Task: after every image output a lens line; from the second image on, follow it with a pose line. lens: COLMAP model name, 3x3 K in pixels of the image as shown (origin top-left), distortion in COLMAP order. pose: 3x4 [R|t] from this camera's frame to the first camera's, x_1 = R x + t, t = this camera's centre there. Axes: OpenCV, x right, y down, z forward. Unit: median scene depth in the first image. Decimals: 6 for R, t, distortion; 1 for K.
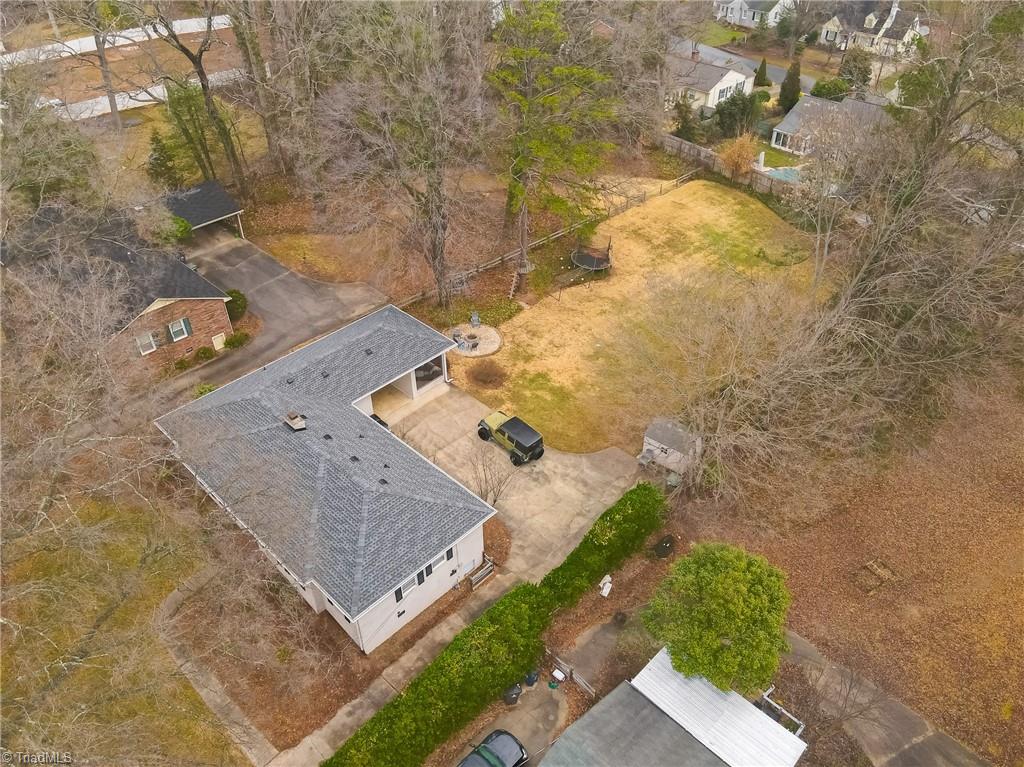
lens RADIAL K [[751.0, 0, 510.1], [0, 751.0, 383.8], [0, 0, 1]] dist [0.004925, 0.023291]
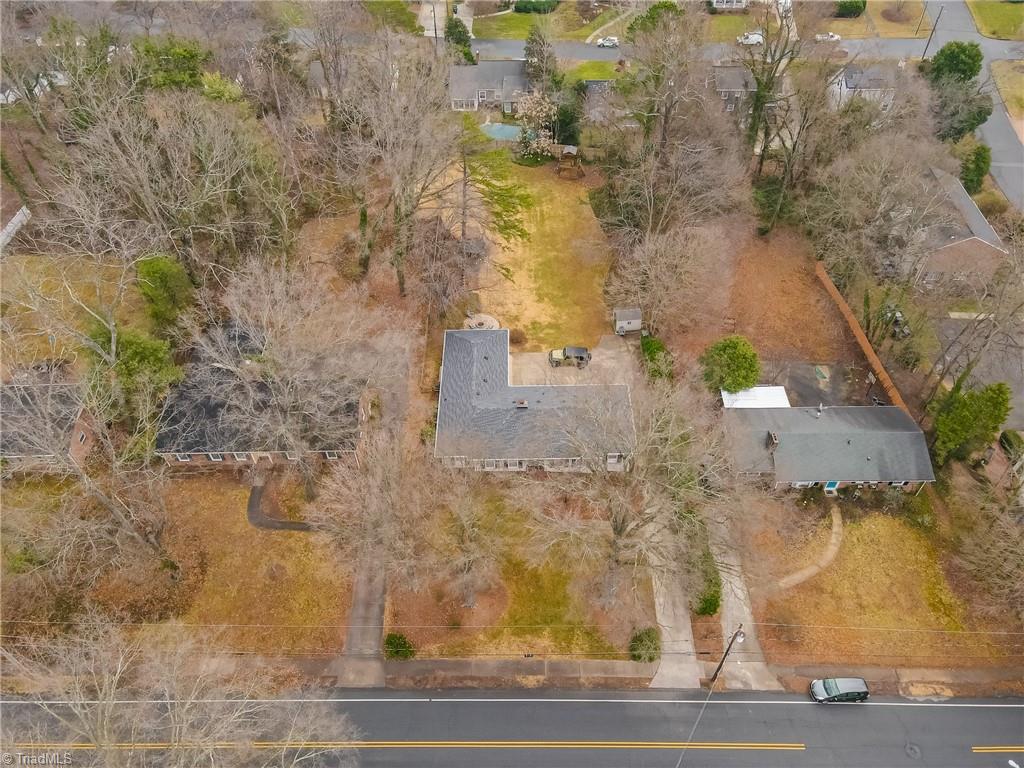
lens RADIAL K [[751.0, 0, 512.7], [0, 751.0, 381.9], [0, 0, 1]] dist [0.004925, 0.023291]
pose [[0.714018, -0.521980, 0.466600, -0.902341], [0.446599, 0.852823, 0.270633, -0.400070], [-0.539192, 0.015147, 0.842046, -0.417392]]
